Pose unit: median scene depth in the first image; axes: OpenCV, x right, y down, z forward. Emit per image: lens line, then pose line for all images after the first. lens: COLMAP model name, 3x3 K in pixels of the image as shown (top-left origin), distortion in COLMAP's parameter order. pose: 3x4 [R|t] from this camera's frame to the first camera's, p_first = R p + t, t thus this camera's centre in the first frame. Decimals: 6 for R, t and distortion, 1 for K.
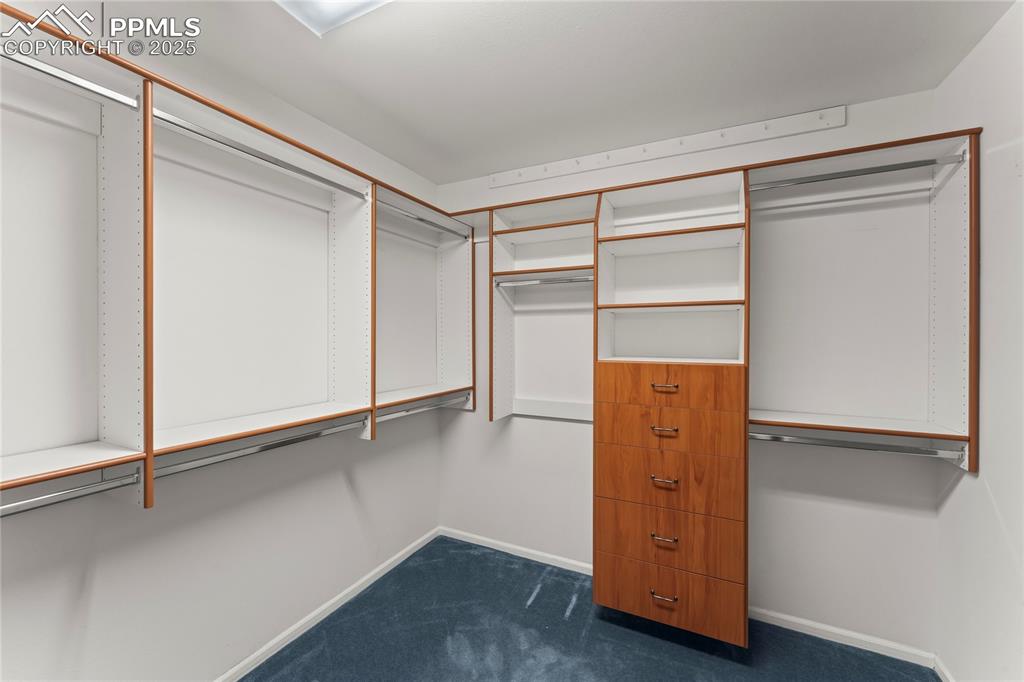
lens RADIAL K [[408.1, 0, 507.6], [0, 408.1, 338.7], [0, 0, 1]] dist [-0.001159, -0.000307]
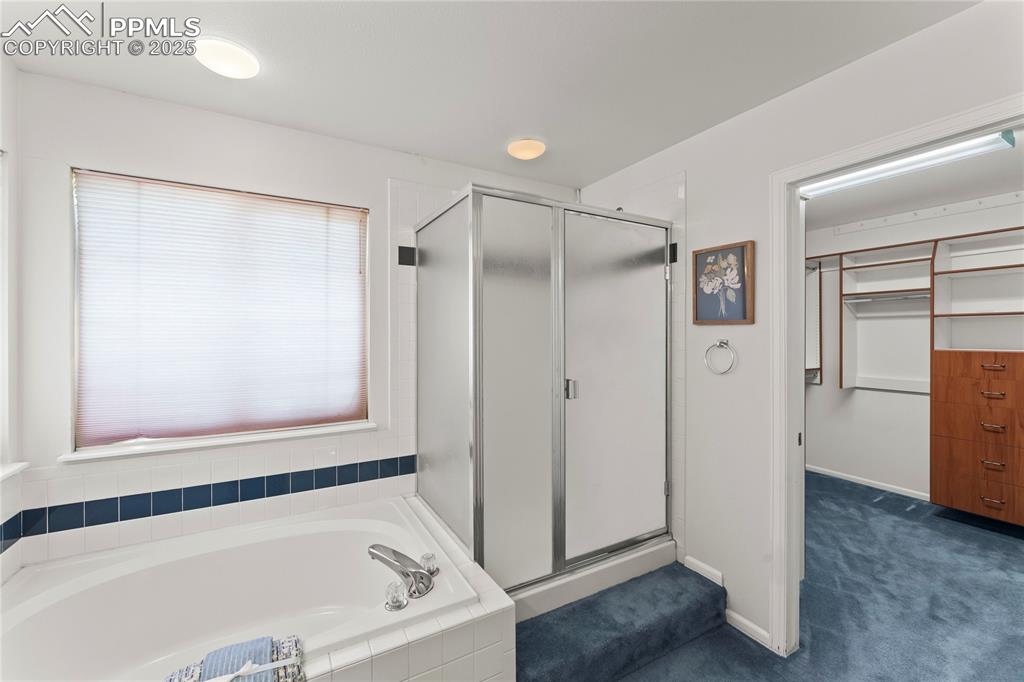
lens RADIAL K [[422.3, 0, 512.4], [0, 422.3, 335.9], [0, 0, 1]] dist [-0.000785, 0.000596]
pose [[0.837273, -0.000147, -0.546784, -0.248553], [-0.000938, 0.999998, -0.001705, 0.004288], [0.546784, 0.001941, 0.837272, -1.244562]]
